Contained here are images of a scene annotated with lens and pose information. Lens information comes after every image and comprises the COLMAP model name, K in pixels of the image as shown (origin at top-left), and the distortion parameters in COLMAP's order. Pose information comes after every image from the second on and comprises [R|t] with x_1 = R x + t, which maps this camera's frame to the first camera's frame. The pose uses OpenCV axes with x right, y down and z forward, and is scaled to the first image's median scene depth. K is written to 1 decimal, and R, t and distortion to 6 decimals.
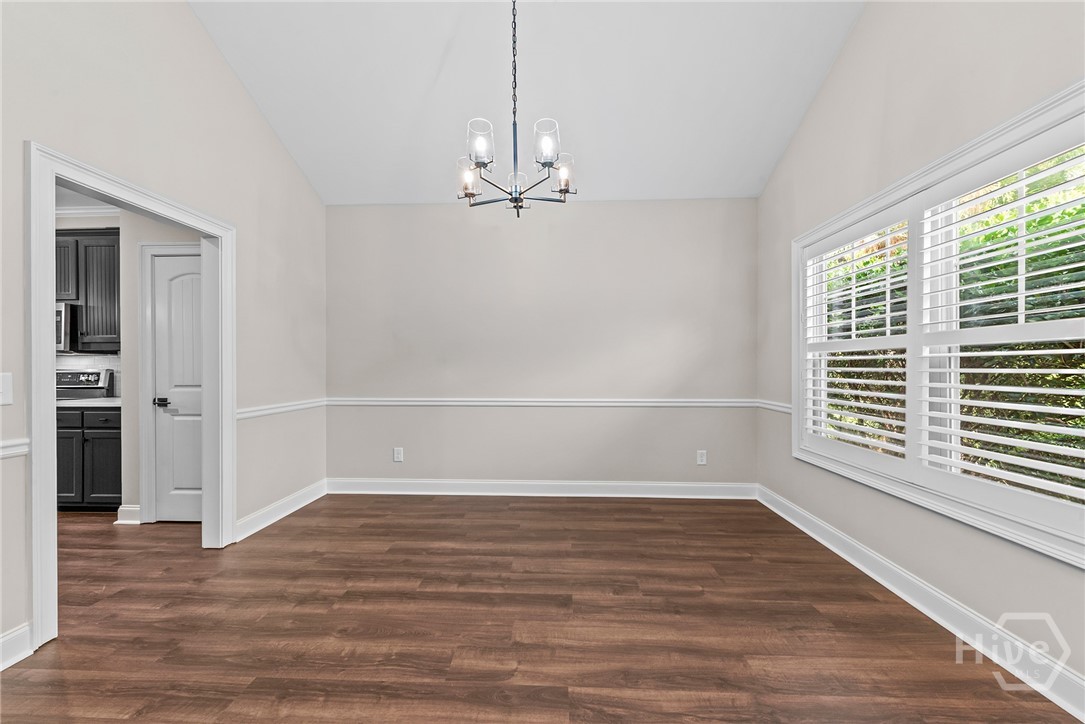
lens RADIAL K [[374.9, 0, 545.9], [0, 374.9, 366.9], [0, 0, 1]] dist [0.001417, -0.000024]
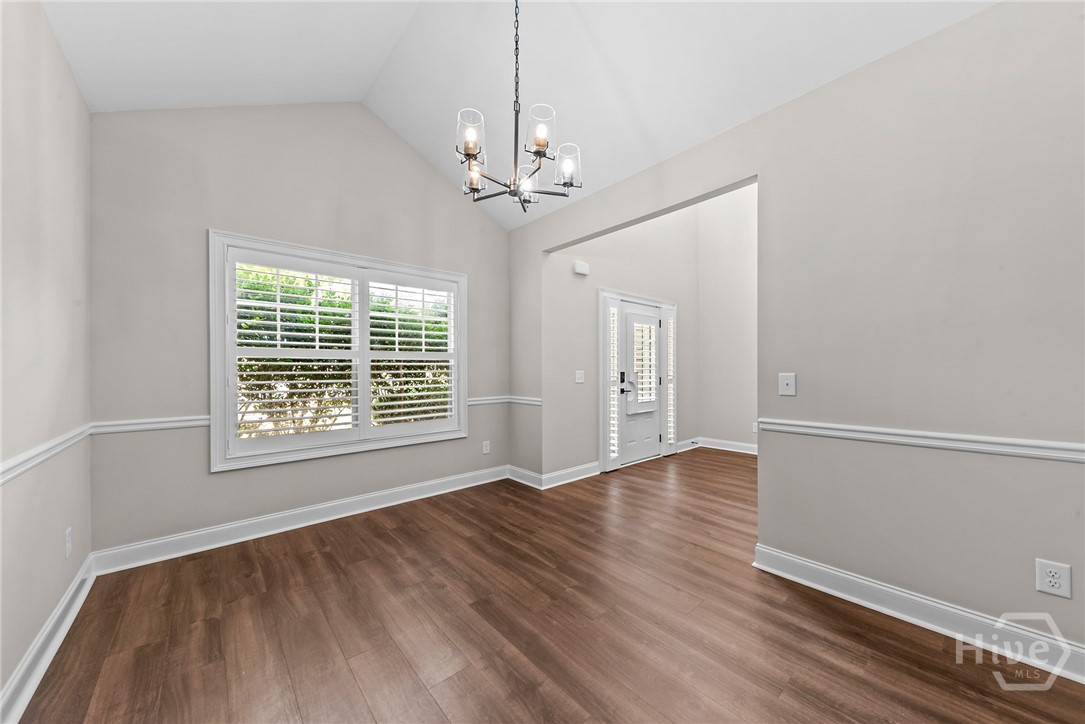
lens RADIAL K [[374.9, 0, 545.9], [0, 374.9, 366.9], [0, 0, 1]] dist [0.001417, -0.000024]
pose [[-0.690609, 0.009630, 0.723164, -0.792678], [0.007542, 0.999953, -0.006113, -0.000491], [-0.723189, 0.001232, -0.690650, 1.556120]]
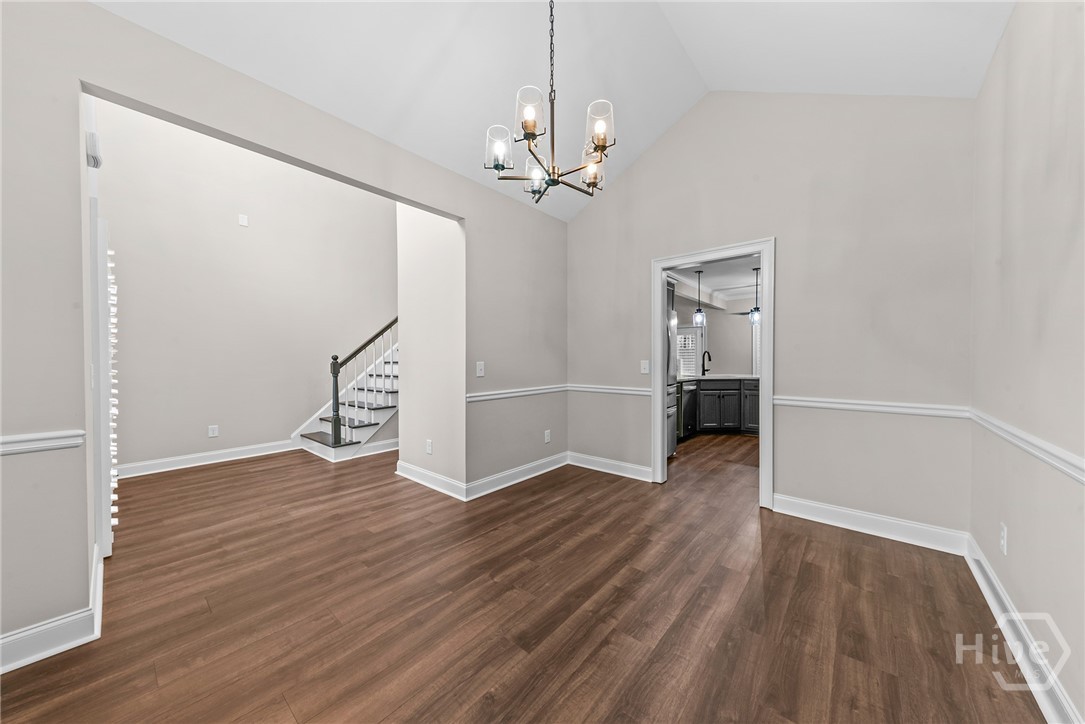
lens RADIAL K [[367.6, 0, 540.2], [0, 367.6, 362.8], [0, 0, 1]] dist [0.015144, -0.000059]
pose [[-0.631493, 0.013543, -0.775263, 0.653309], [0.002964, 0.999882, 0.015053, -0.004020], [0.775376, 0.007208, -0.631459, 1.528016]]
